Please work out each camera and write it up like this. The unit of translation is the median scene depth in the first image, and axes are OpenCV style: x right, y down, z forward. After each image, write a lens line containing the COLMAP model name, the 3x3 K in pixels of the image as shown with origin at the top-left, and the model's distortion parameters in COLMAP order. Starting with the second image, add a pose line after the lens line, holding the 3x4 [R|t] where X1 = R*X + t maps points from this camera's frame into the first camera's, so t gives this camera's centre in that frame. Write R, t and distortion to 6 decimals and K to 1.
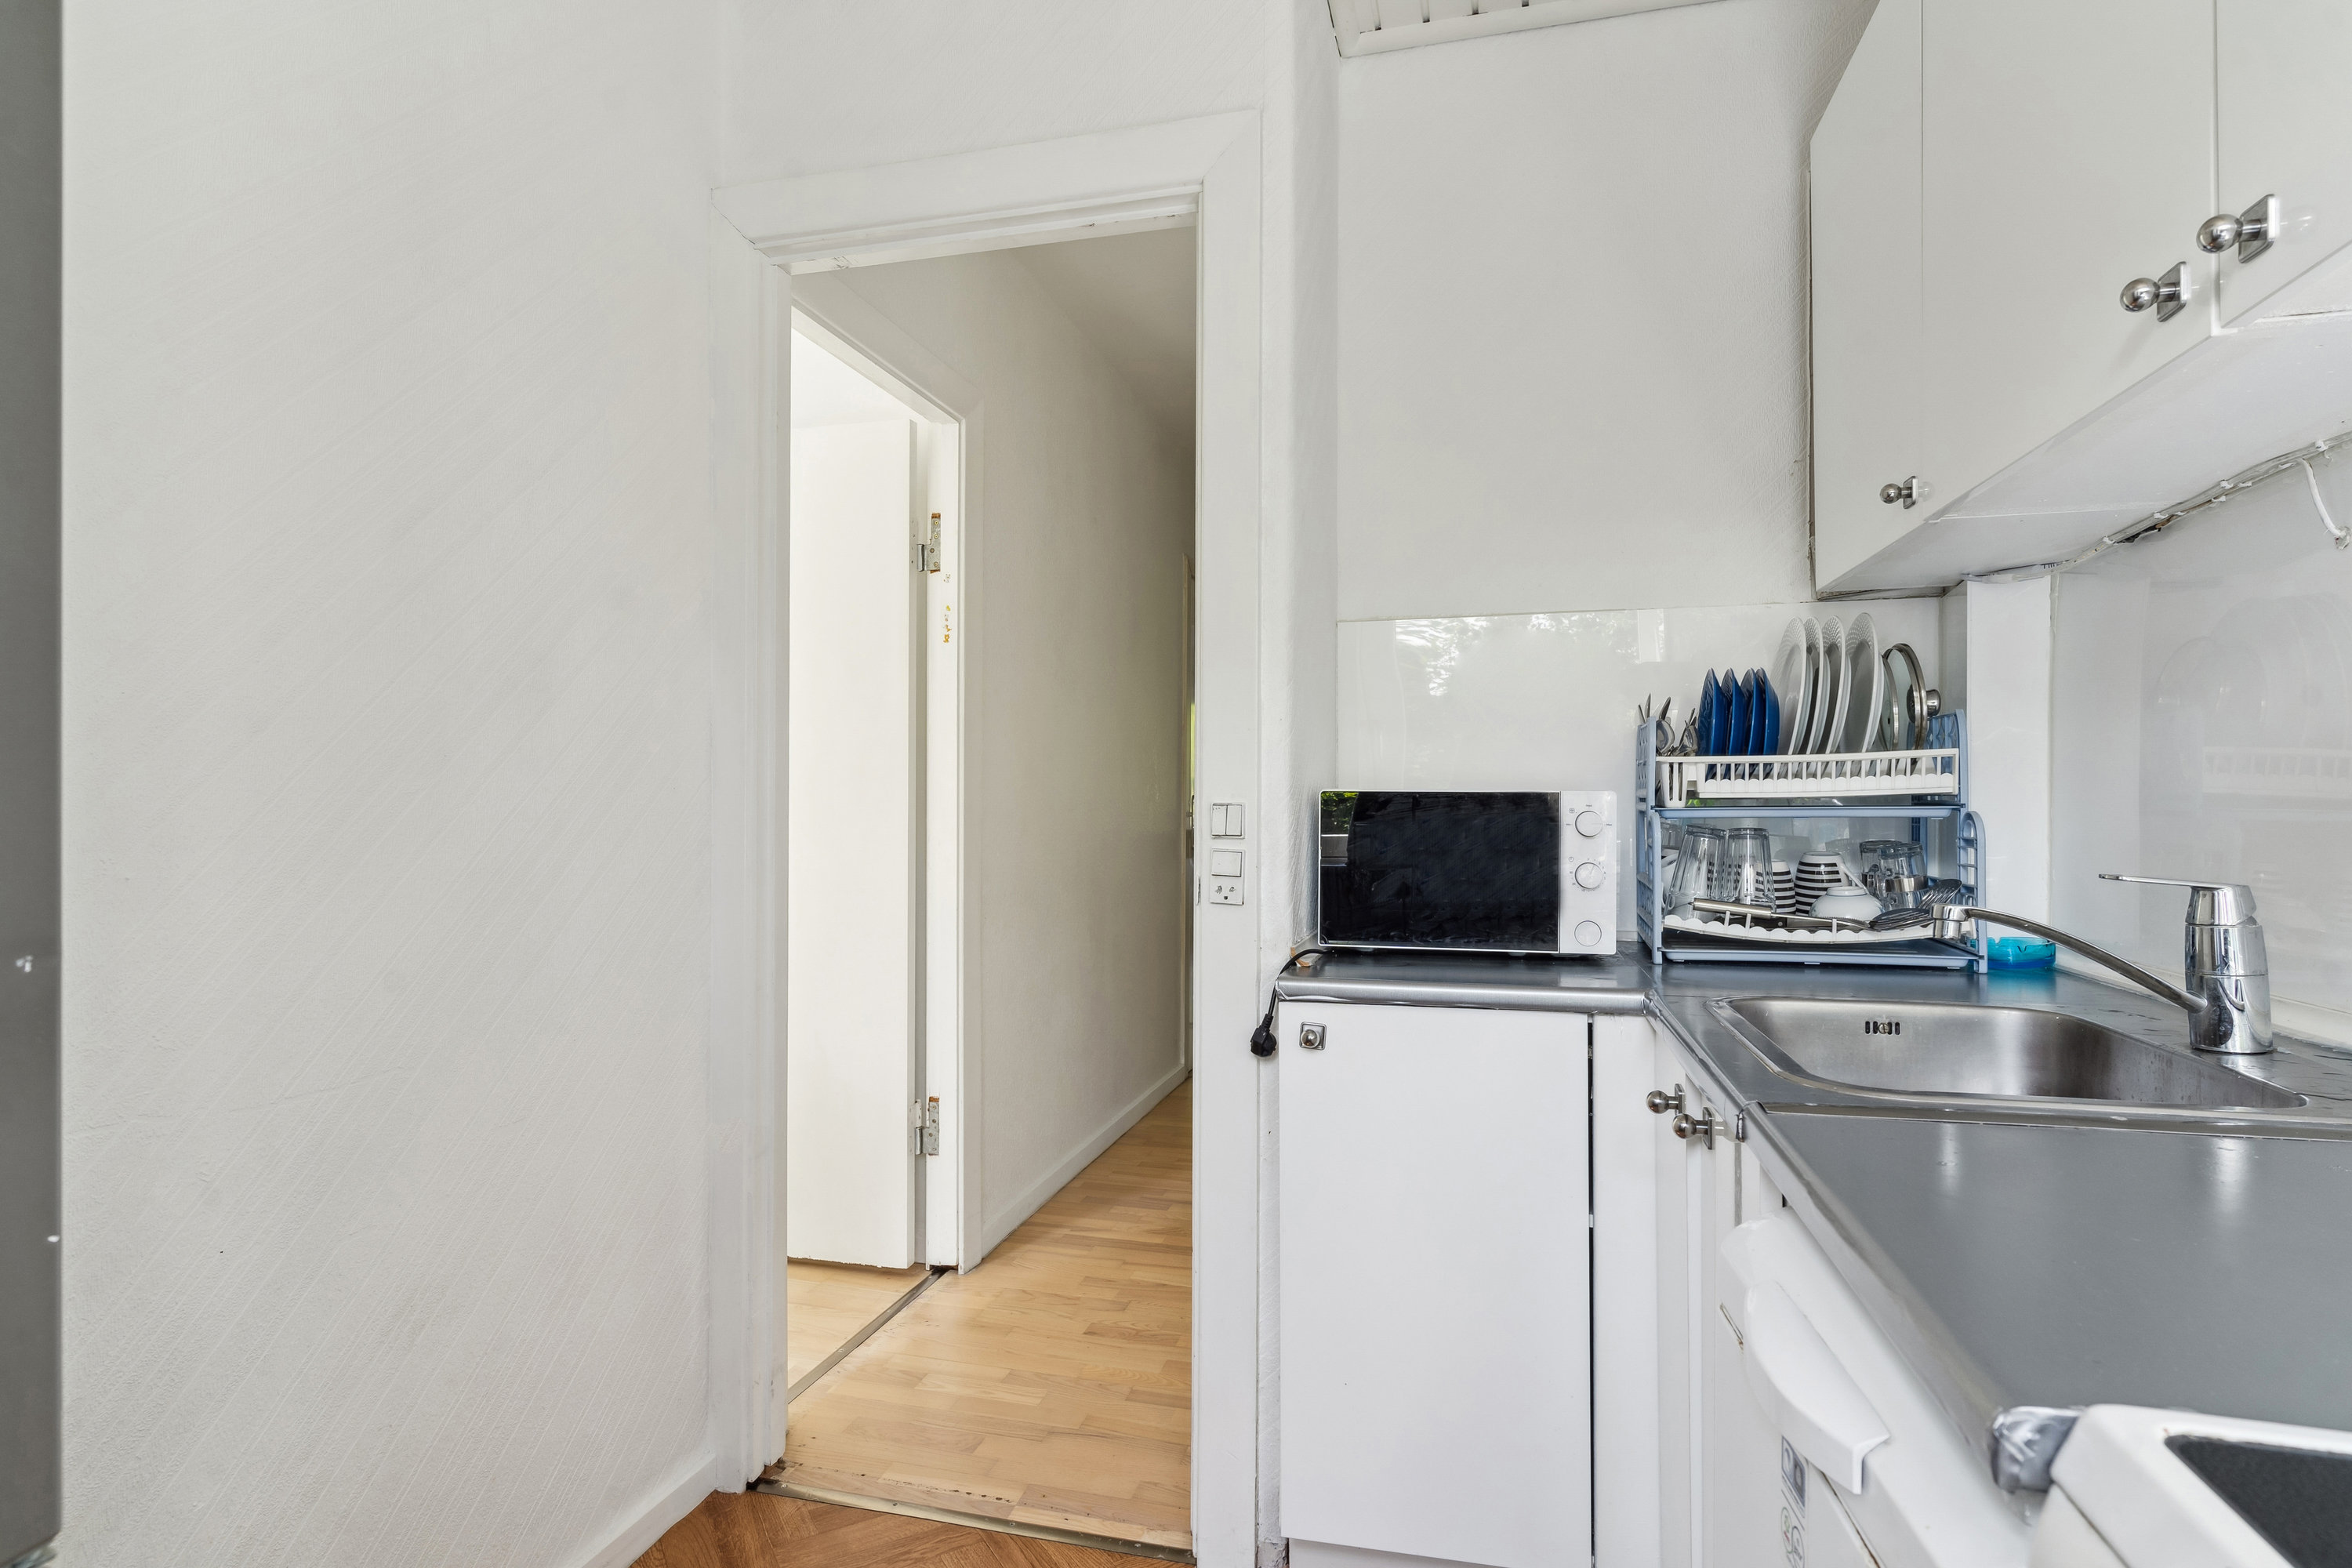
lens RADIAL K [[1213.4, 0, 1175.7], [0, 1213.4, 794.6], [0, 0, 1]] dist [-0.005889, 0.002880]
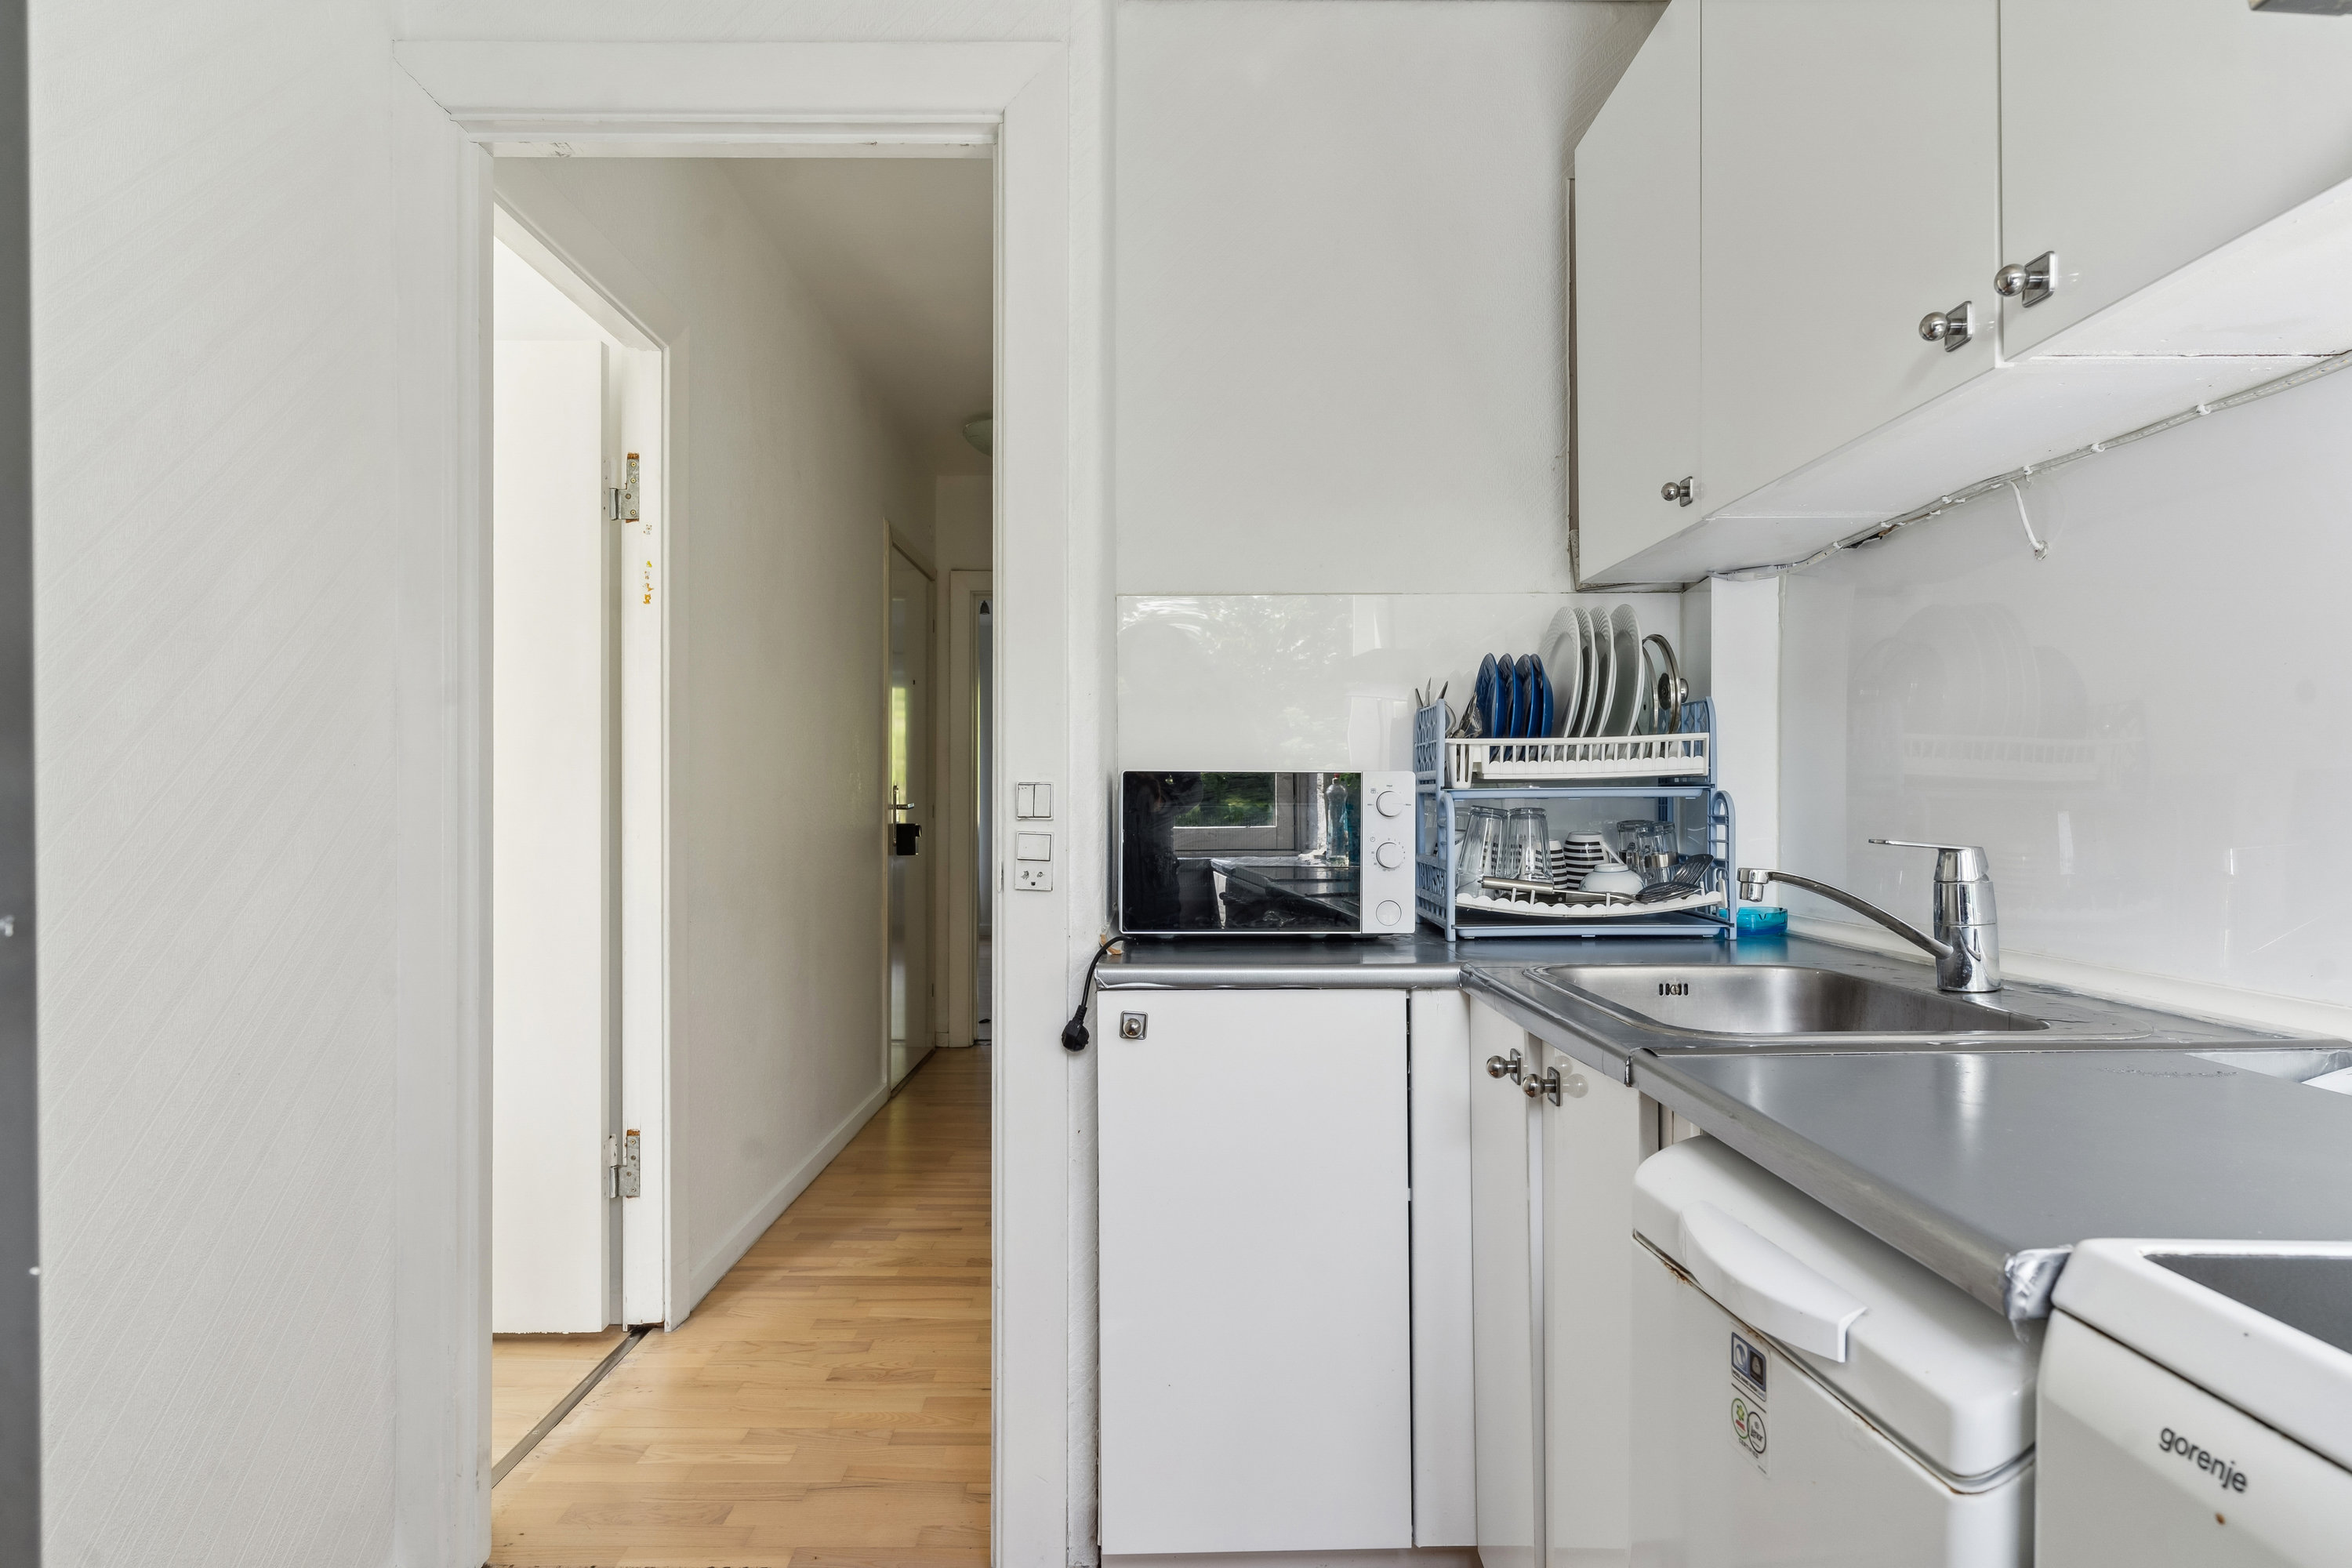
lens RADIAL K [[1319.7, 0, 1172.4], [0, 1319.7, 795.6], [0, 0, 1]] dist [0.000701, 0.001295]
pose [[0.965778, -0.000925, 0.259369, -0.114835], [0.000111, 0.999995, 0.003154, 0.013506], [-0.259371, -0.003018, 0.965773, -0.009912]]
